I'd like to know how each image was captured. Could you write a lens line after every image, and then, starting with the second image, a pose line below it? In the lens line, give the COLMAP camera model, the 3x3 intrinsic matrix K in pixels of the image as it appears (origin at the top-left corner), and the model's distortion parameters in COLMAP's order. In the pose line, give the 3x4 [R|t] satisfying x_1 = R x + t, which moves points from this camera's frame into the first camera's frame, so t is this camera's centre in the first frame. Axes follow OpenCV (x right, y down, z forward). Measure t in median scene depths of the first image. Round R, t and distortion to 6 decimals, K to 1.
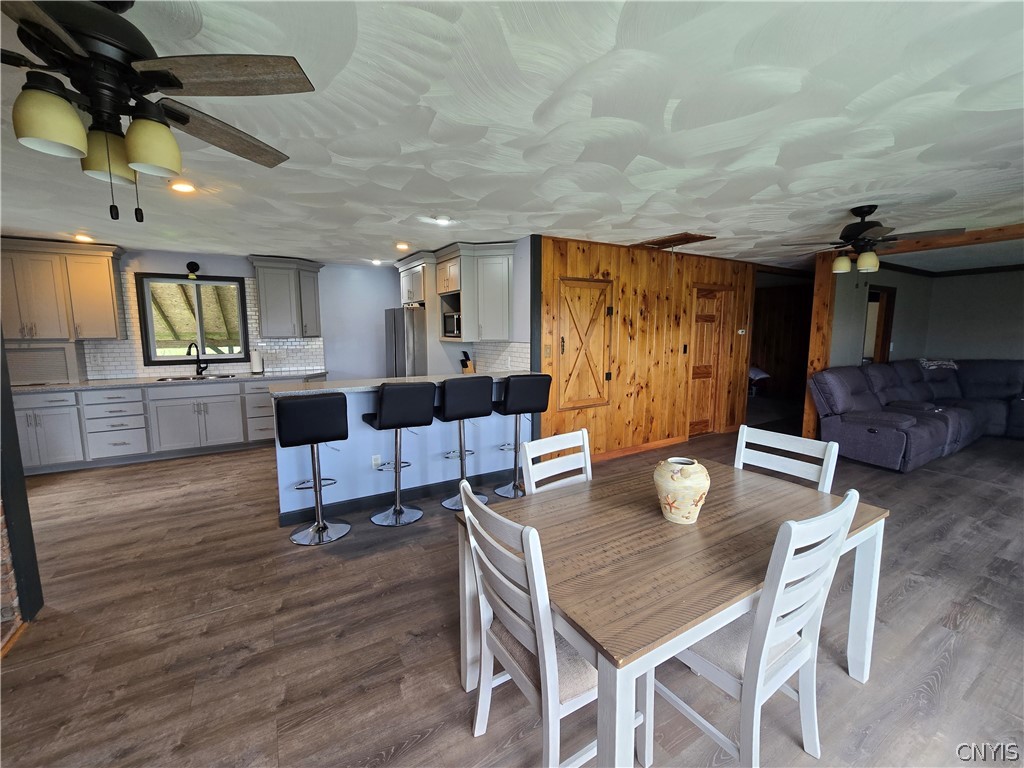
lens RADIAL K [[419.5, 0, 509.2], [0, 419.5, 380.2], [0, 0, 1]] dist [-0.006163, 0.002332]
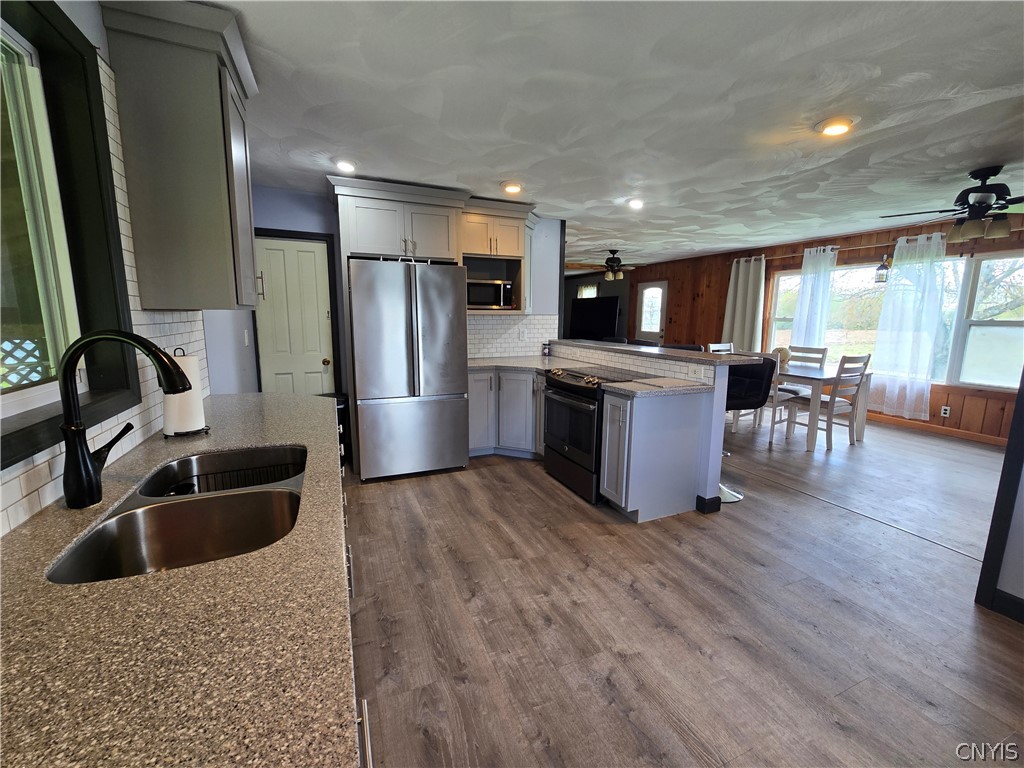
lens RADIAL K [[419.5, 0, 497.7], [0, 419.5, 378.3], [0, 0, 1]] dist [-0.006163, 0.002332]
pose [[0.147902, -0.151192, 0.977377, -1.311270], [0.115027, 0.984169, 0.134836, -0.107270], [-0.982290, 0.092482, 0.162951, 1.152346]]
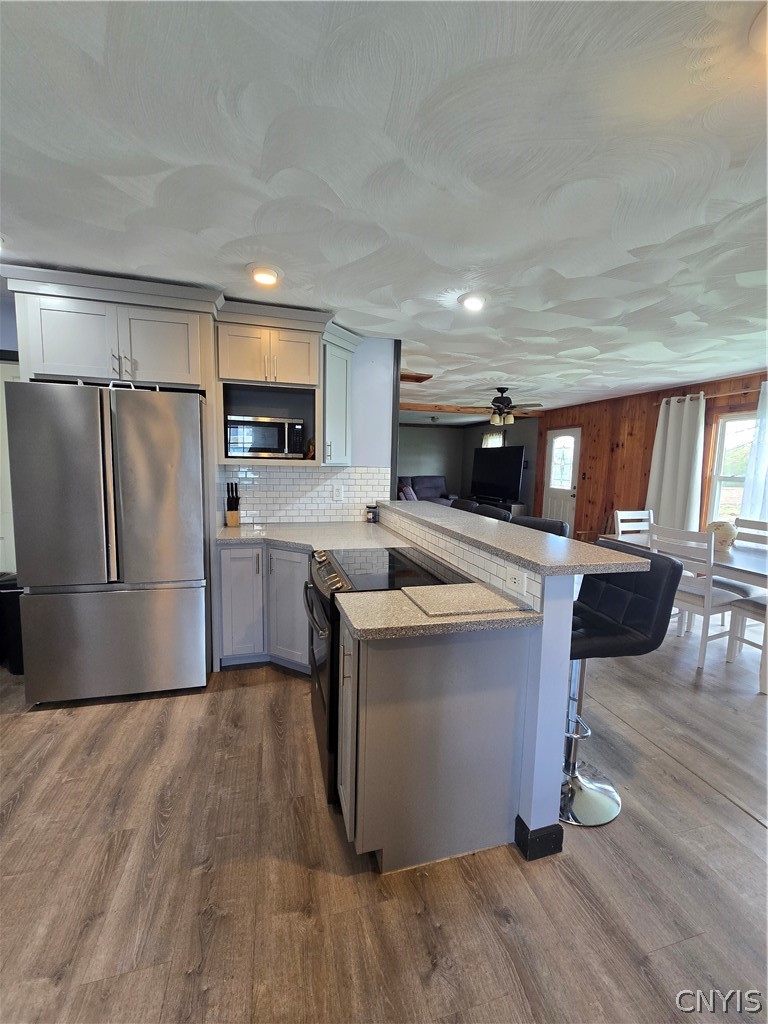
lens RADIAL K [[419.5, 0, 382.2], [0, 419.5, 507.9], [0, 0, 1]] dist [-0.006163, 0.002332]
pose [[0.268917, -0.099118, 0.958050, -0.904170], [0.093631, 0.992670, 0.076418, -0.086205], [-0.958601, 0.069154, 0.276227, 0.915095]]
